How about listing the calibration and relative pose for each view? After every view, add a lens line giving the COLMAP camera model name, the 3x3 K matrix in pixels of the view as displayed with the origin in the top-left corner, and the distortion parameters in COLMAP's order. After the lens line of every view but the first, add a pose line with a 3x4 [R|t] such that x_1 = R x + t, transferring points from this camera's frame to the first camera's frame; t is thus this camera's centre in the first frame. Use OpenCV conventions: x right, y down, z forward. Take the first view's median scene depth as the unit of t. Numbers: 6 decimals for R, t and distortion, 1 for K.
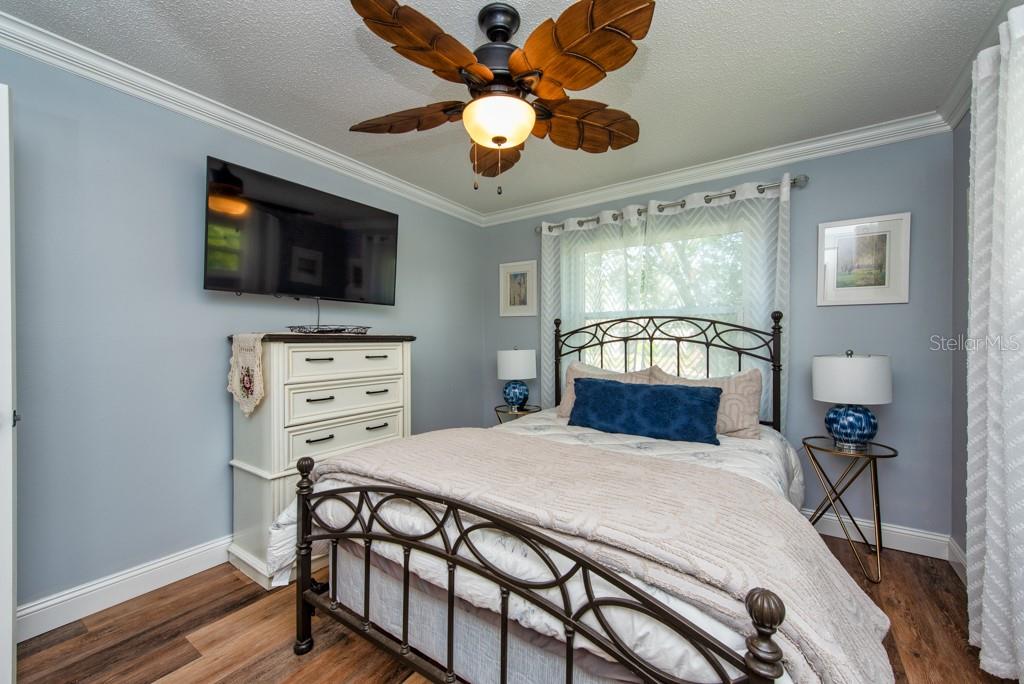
lens RADIAL K [[404.3, 0, 513.1], [0, 404.3, 343.3], [0, 0, 1]] dist [0.014733, -0.003576]
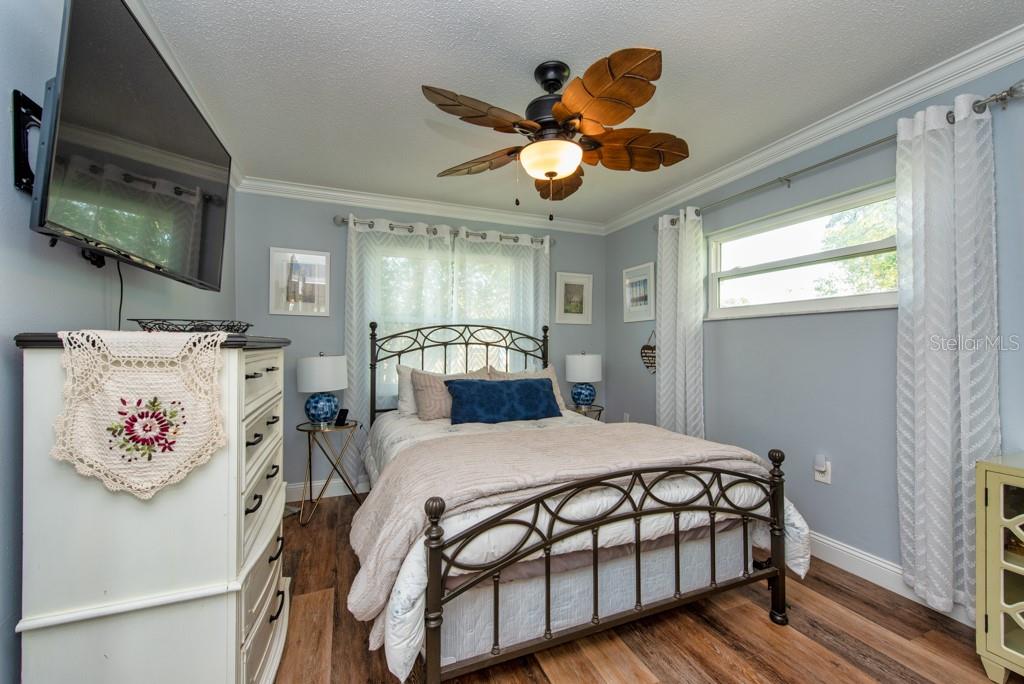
lens RADIAL K [[404.3, 0, 511.7], [0, 404.3, 341.2], [0, 0, 1]] dist [0.014733, -0.003576]
pose [[0.554310, 0.008305, 0.832269, -0.652526], [0.004546, 0.999905, -0.013005, -0.002787], [-0.832298, 0.010992, 0.554220, 0.274678]]
